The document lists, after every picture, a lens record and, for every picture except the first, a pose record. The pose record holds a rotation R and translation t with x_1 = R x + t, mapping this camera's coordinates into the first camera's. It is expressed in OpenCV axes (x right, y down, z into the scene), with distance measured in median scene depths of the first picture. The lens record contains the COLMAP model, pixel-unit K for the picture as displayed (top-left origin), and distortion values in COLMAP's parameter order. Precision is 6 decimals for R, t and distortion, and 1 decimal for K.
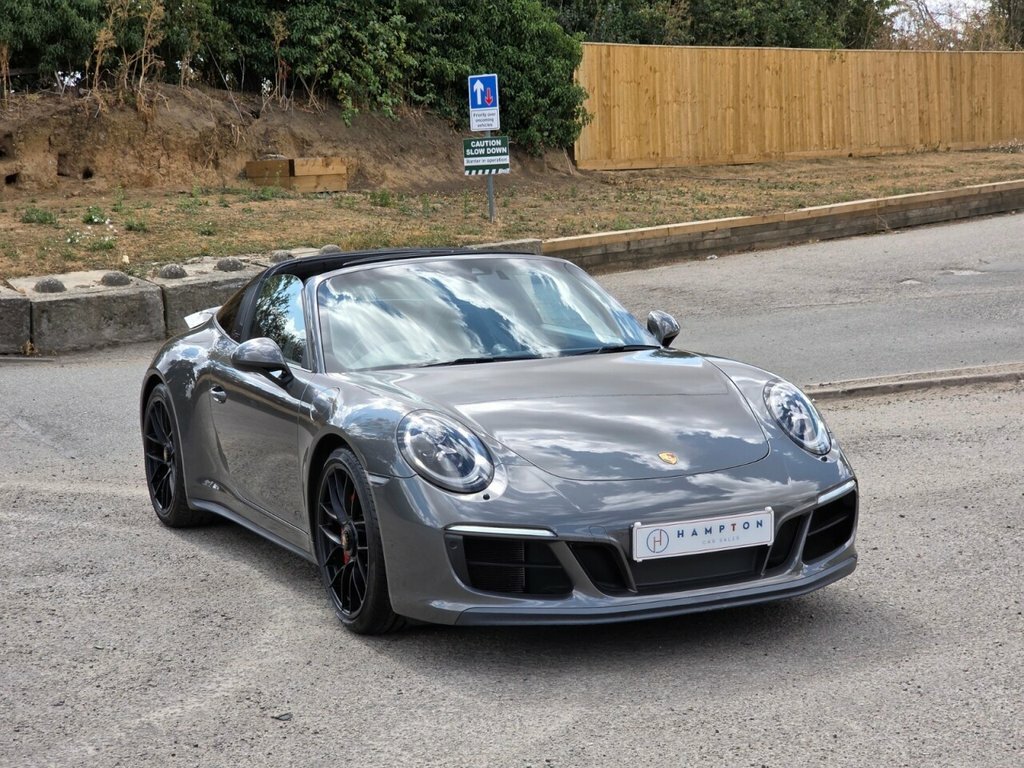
lens RADIAL K [[2426.0, 0, 512.0], [0, 2426.0, 384.0], [0, 0, 1]] dist [-0.289830, 5.173009]
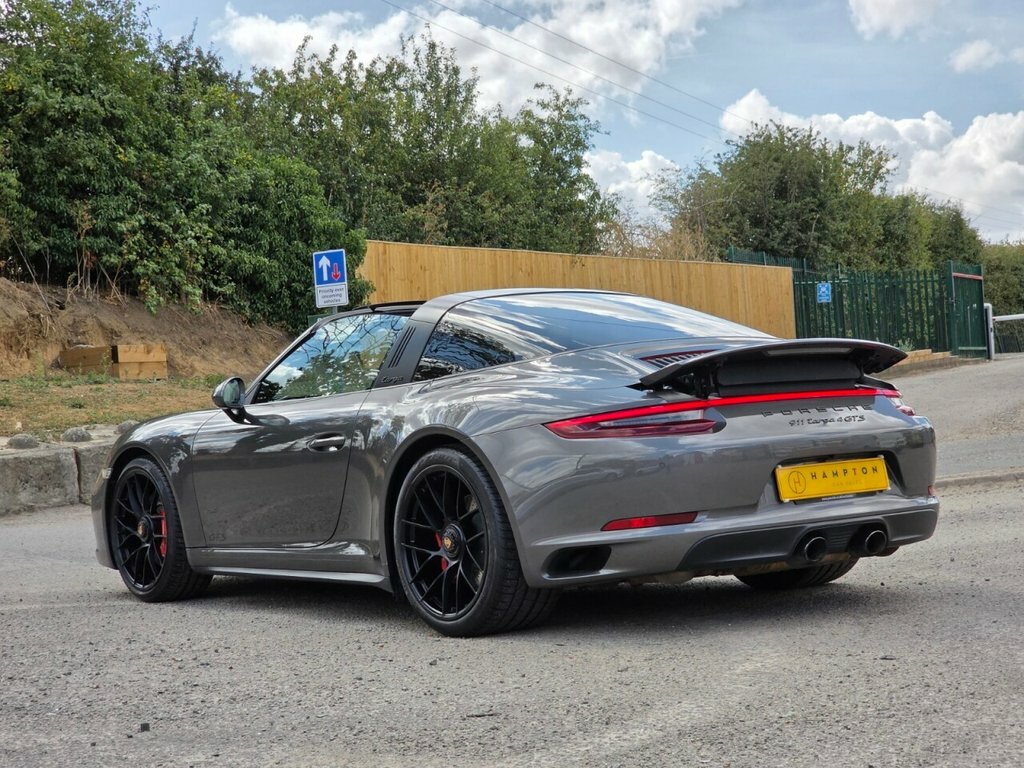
lens RADIAL K [[2426.0, 0, 512.0], [0, 2426.0, 384.0], [0, 0, 1]] dist [-0.289830, 5.173009]
pose [[0.969351, -0.020753, 0.244802, -0.168394], [0.053035, 0.990608, -0.126026, 0.051037], [-0.239887, 0.135146, 0.961348, 0.031019]]
